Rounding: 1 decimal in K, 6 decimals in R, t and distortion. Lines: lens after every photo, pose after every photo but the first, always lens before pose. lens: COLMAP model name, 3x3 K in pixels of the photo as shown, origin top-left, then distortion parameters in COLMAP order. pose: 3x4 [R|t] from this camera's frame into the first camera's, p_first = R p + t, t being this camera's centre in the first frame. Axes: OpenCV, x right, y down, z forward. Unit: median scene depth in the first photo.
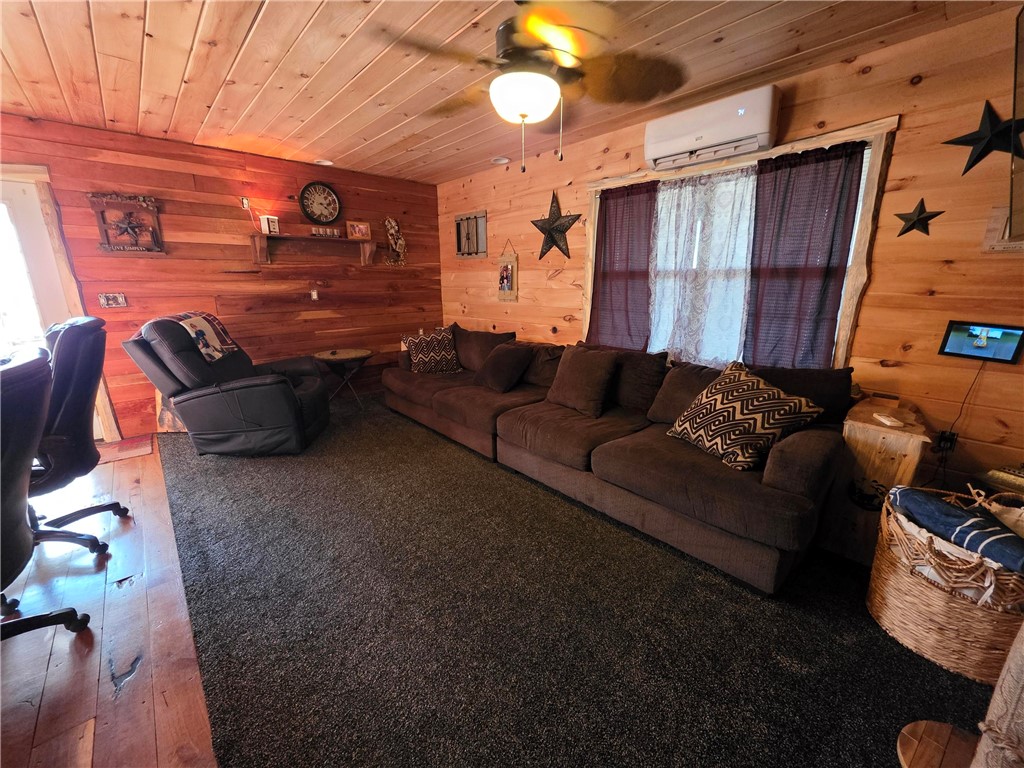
lens RADIAL K [[411.8, 0, 512.8], [0, 411.8, 385.9], [0, 0, 1]] dist [0.002054, 0.000510]
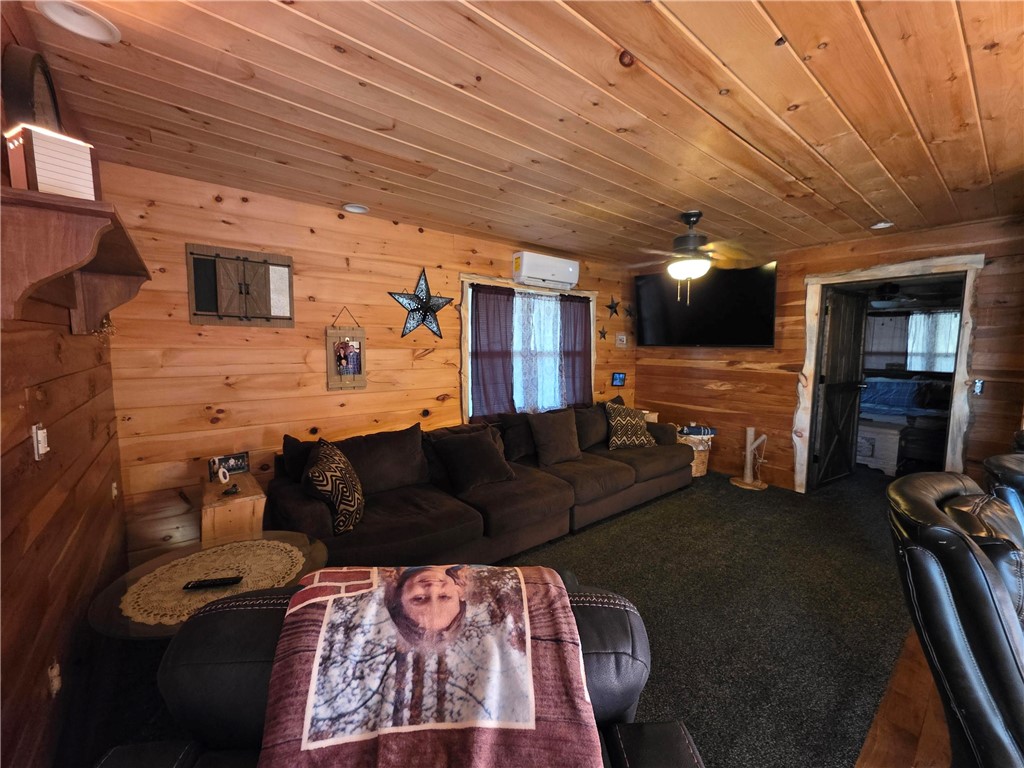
lens RADIAL K [[411.8, 0, 513.5], [0, 411.8, 383.5], [0, 0, 1]] dist [0.002054, 0.000510]
pose [[0.056055, -0.089097, 0.994444, -0.910191], [0.237791, 0.968541, 0.073373, -0.253924], [-0.969698, 0.232357, 0.075478, 0.841980]]
